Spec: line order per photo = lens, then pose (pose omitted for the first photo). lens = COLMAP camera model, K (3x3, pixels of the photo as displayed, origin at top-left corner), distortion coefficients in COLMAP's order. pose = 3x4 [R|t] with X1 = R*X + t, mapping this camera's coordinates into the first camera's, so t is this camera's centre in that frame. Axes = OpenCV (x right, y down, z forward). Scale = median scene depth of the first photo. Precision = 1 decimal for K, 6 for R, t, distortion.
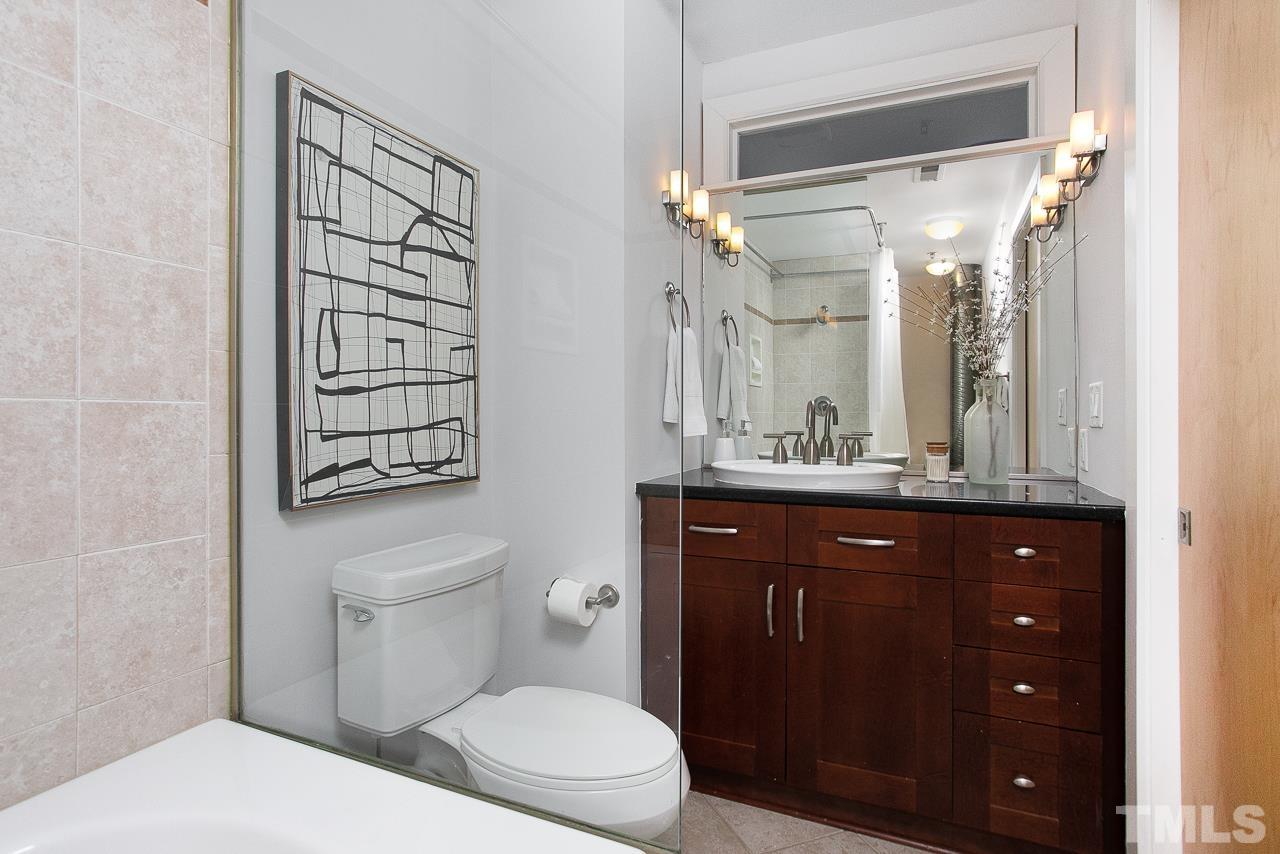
lens RADIAL K [[632.4, 0, 646.7], [0, 632.4, 414.7], [0, 0, 1]] dist [-0.037345, 0.008570]
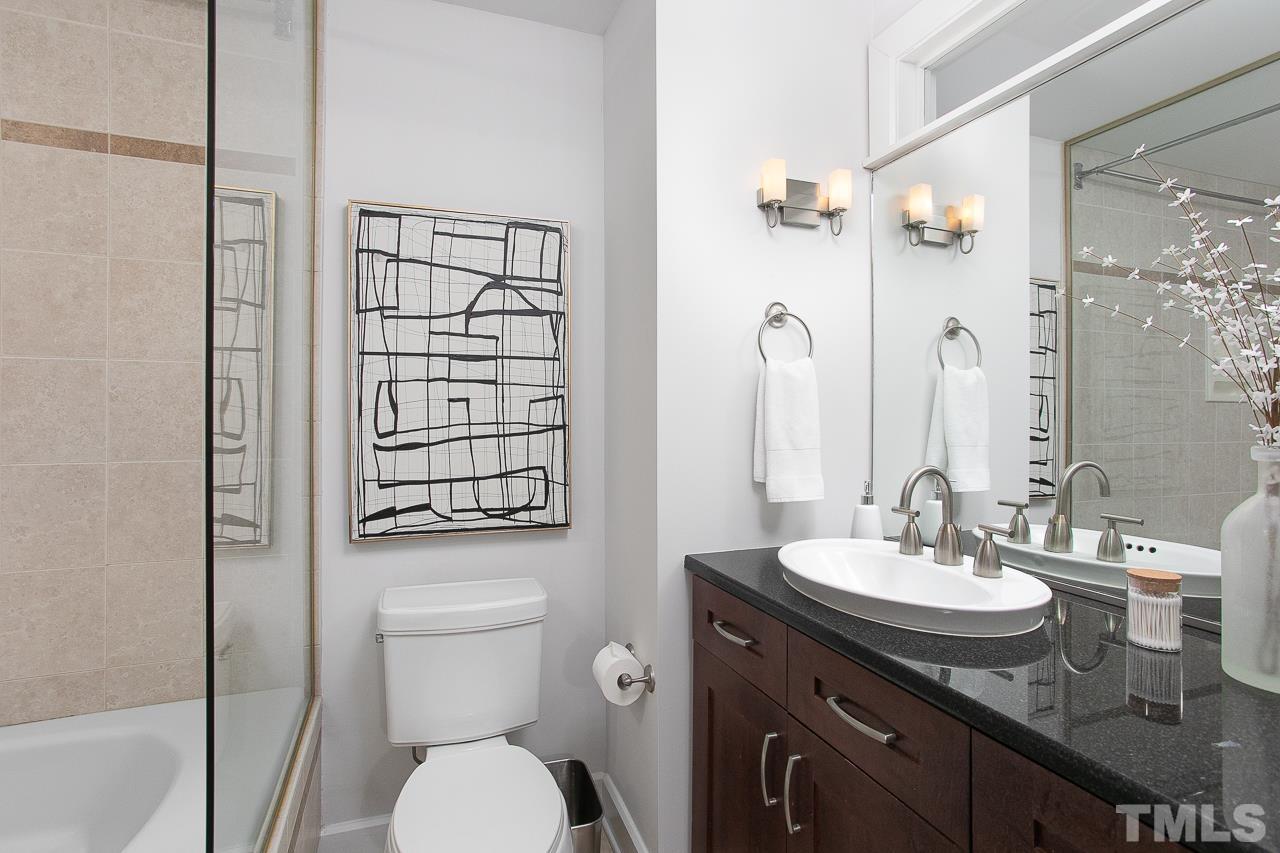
lens RADIAL K [[632.4, 0, 635.1], [0, 632.4, 418.9], [0, 0, 1]] dist [-0.037345, 0.008570]
pose [[0.691217, -0.001984, -0.722645, 0.653752], [0.000050, 0.999996, -0.002697, -0.082646], [0.722648, 0.001828, 0.691214, 0.455448]]
